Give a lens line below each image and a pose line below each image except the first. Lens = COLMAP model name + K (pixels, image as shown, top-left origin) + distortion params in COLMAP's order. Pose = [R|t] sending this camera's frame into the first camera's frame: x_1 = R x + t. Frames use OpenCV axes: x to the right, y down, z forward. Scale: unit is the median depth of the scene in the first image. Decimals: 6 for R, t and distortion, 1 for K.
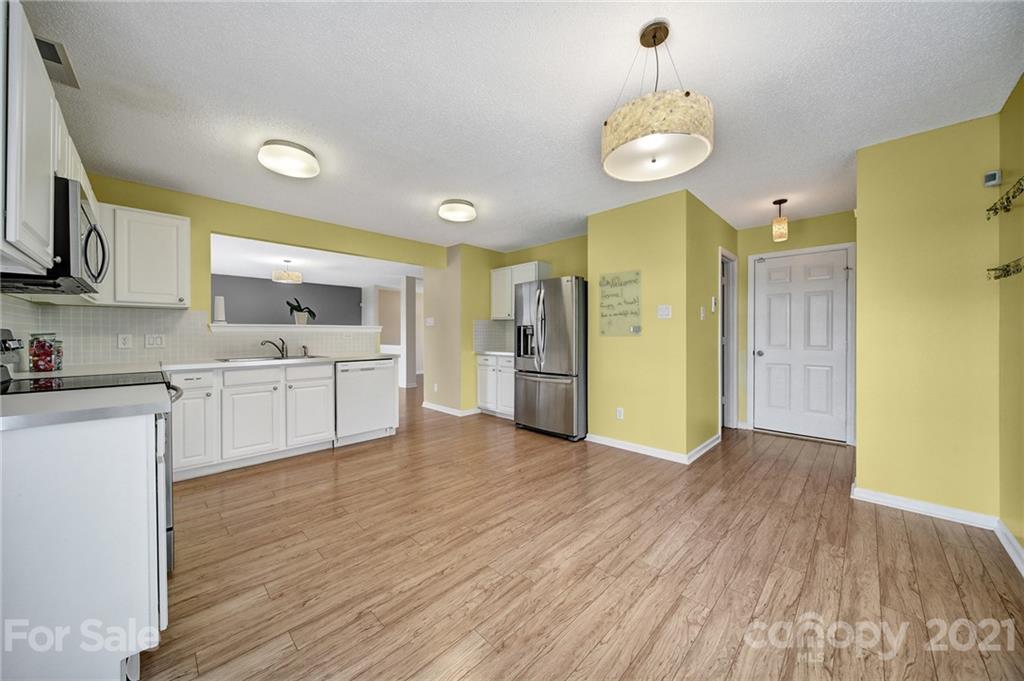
lens RADIAL K [[361.0, 0, 517.4], [0, 361.0, 338.3], [0, 0, 1]] dist [-0.002271, -0.000859]
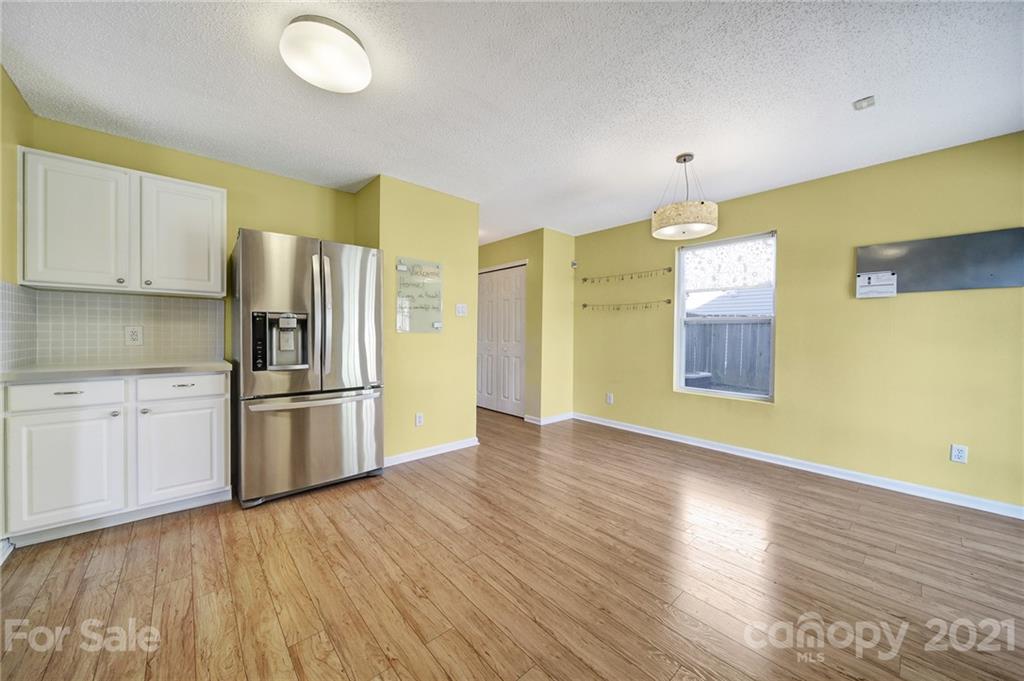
lens RADIAL K [[361.0, 0, 515.2], [0, 361.0, 341.1], [0, 0, 1]] dist [-0.002271, -0.000859]
pose [[0.069945, -0.022634, 0.997294, -0.678832], [-0.001765, 0.999738, 0.022814, -0.006228], [-0.997549, -0.003355, 0.069887, 0.822432]]
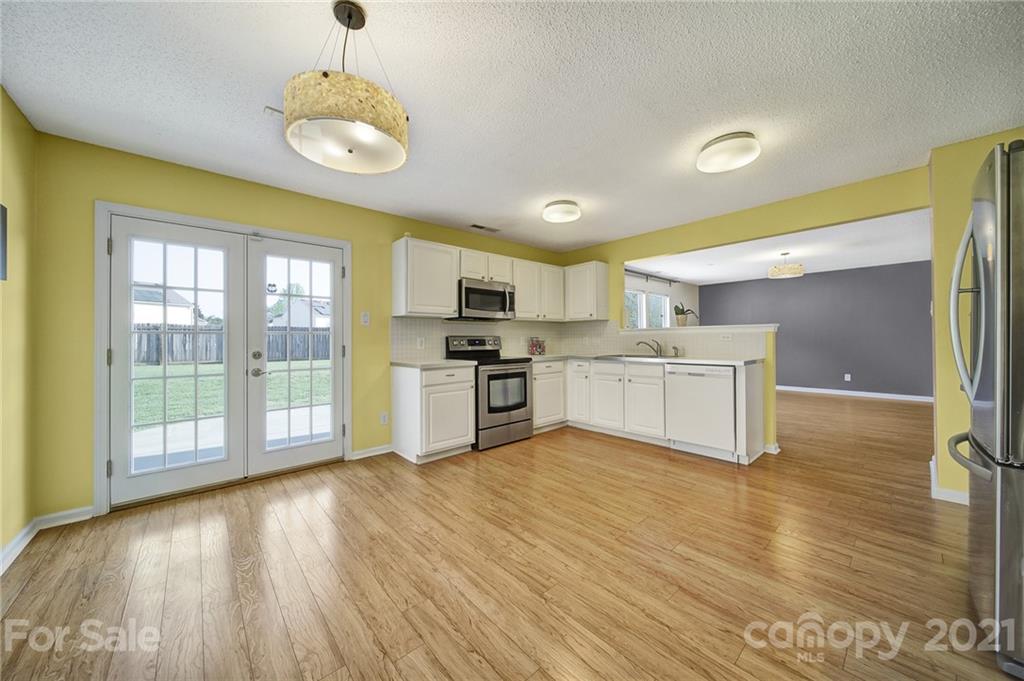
lens RADIAL K [[361.0, 0, 507.0], [0, 361.0, 339.3], [0, 0, 1]] dist [-0.002271, -0.000859]
pose [[-0.090796, 0.004563, -0.995859, 0.616331], [0.001672, 0.999989, 0.004429, -0.008065], [0.995868, -0.001263, -0.090803, 0.725919]]
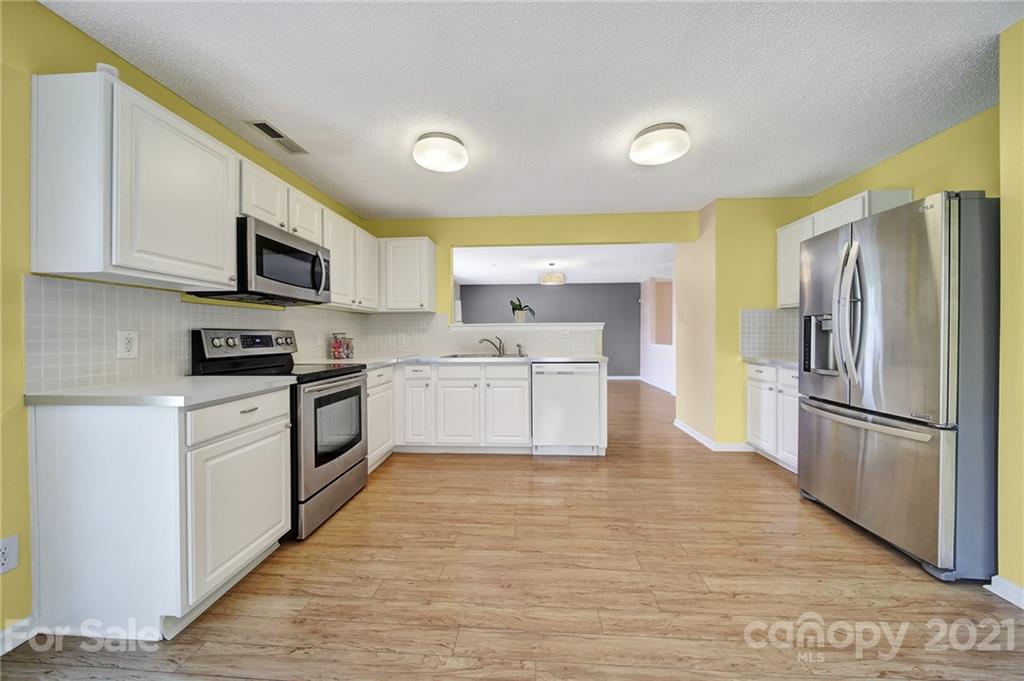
lens RADIAL K [[361.0, 0, 510.3], [0, 361.0, 337.2], [0, 0, 1]] dist [-0.002271, -0.000859]
pose [[0.645071, 0.004590, -0.764109, 0.185072], [-0.003296, 0.999989, 0.003225, -0.002562], [0.764115, 0.000438, 0.645079, 0.408801]]
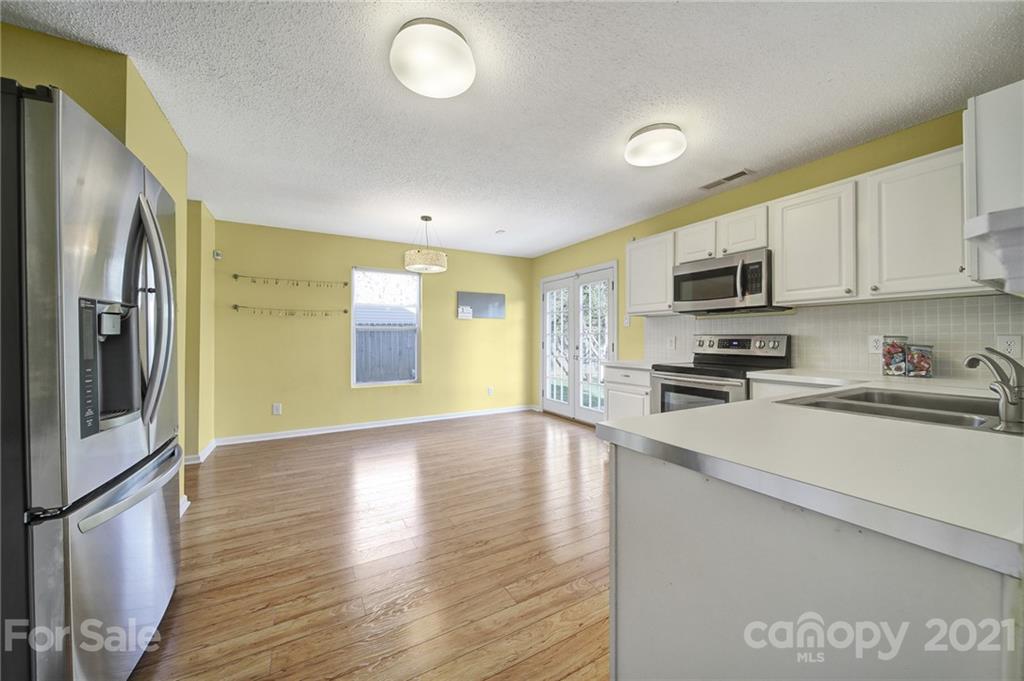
lens RADIAL K [[361.0, 0, 504.5], [0, 361.0, 337.6], [0, 0, 1]] dist [-0.002271, -0.000859]
pose [[-0.953777, 0.002813, 0.300503, -0.430794], [0.004167, 0.999984, 0.003865, -0.012670], [-0.300487, 0.004939, -0.953773, 1.574698]]
